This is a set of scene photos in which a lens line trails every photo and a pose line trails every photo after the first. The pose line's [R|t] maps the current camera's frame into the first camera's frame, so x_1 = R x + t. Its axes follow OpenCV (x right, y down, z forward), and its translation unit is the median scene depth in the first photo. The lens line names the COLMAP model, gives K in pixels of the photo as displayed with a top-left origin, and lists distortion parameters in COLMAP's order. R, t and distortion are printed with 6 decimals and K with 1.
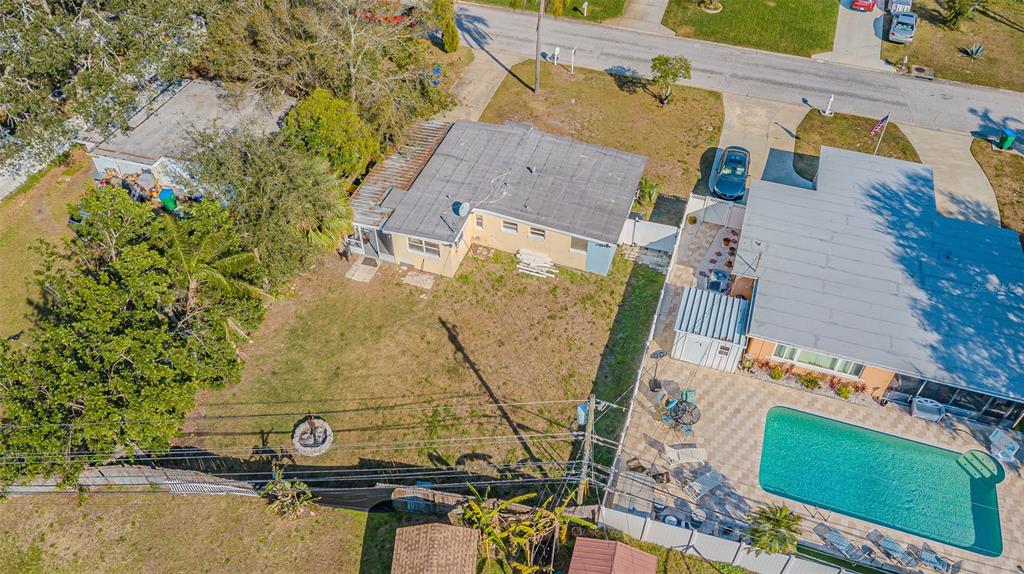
lens RADIAL K [[808.8, 0, 514.3], [0, 808.8, 289.6], [0, 0, 1]] dist [0.021087, -0.002352]
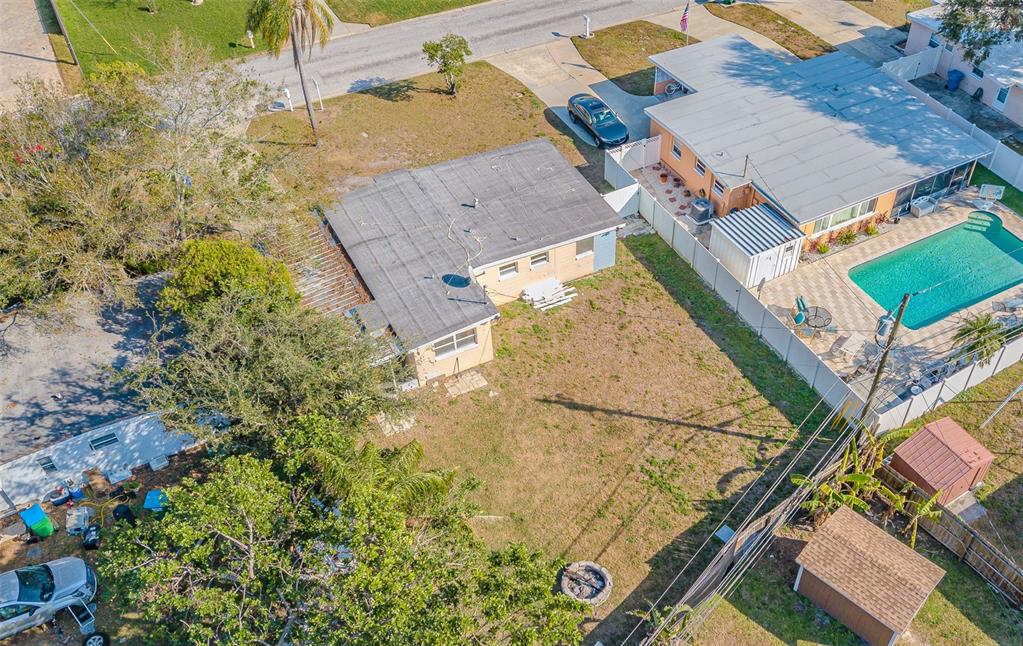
lens RADIAL K [[979.1, 0, 632.5], [0, 979.1, 324.1], [0, 0, 1]] dist [0.019241, -0.009795]
pose [[0.641455, -0.521486, 0.562661, -0.528829], [0.521460, 0.834334, 0.178793, -0.148694], [-0.562685, 0.178718, 0.807122, 0.136220]]
